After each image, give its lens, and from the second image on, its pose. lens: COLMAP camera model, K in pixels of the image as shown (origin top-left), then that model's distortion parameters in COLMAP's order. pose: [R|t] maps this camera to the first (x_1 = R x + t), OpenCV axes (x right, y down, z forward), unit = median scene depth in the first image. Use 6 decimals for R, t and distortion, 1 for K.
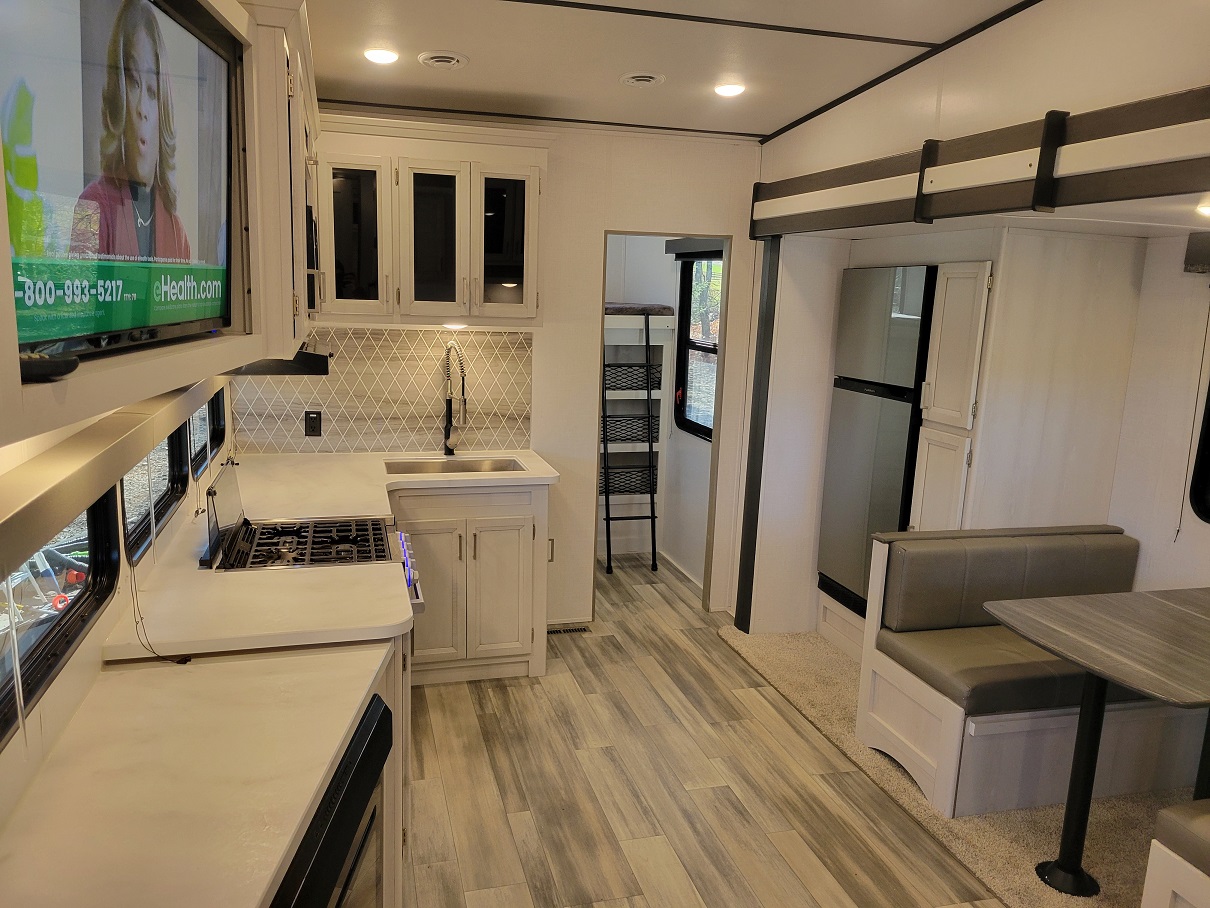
lens RADIAL K [[892.0, 0, 605.0], [0, 892.0, 454.0], [0, 0, 1]] dist [0.035027, -0.003079]
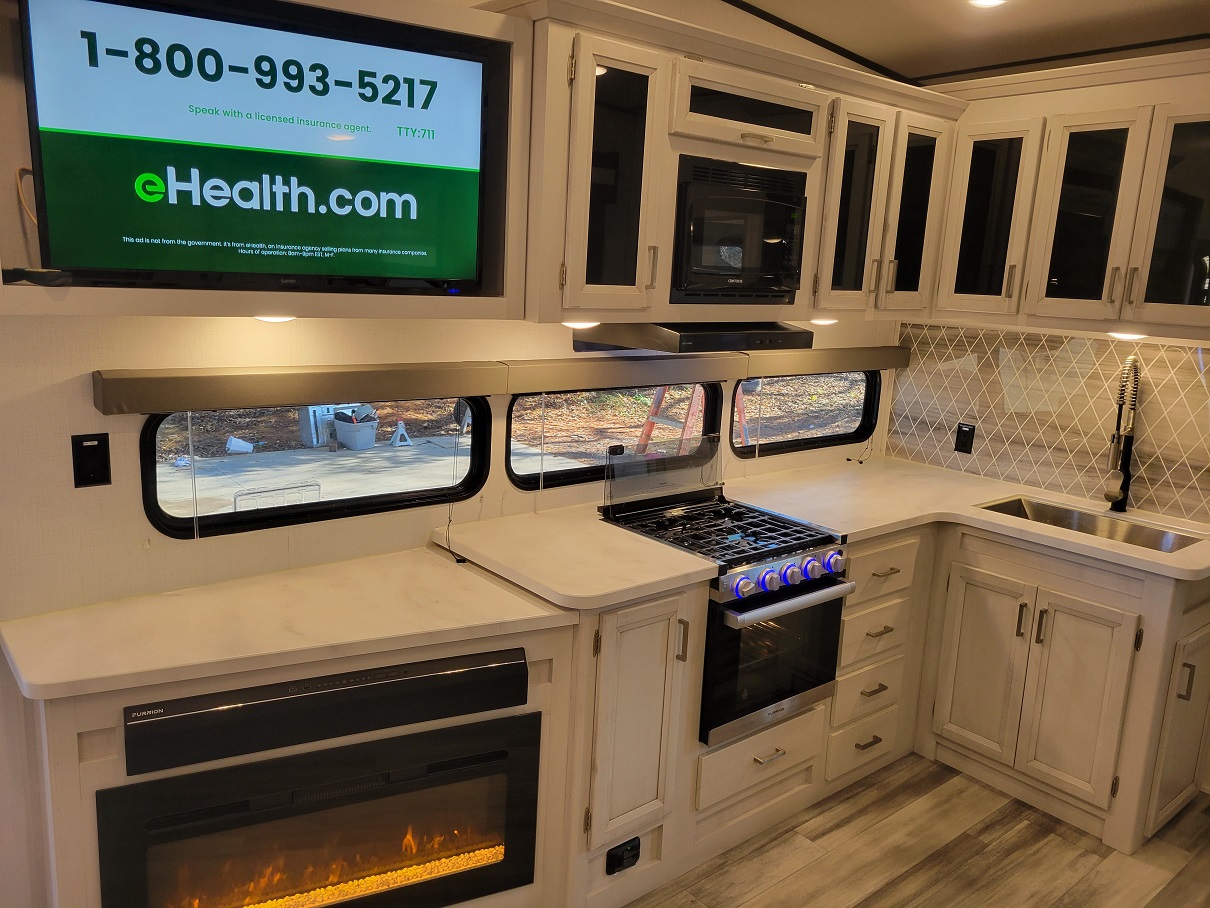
lens RADIAL K [[920.9, 0, 610.3], [0, 920.9, 450.4], [0, 0, 1]] dist [0.031896, -0.005698]
pose [[0.402964, 0.164801, -0.900256, 0.395006], [-0.197730, 0.976100, 0.090179, -0.039653], [0.893601, 0.141668, 0.425919, 0.339748]]
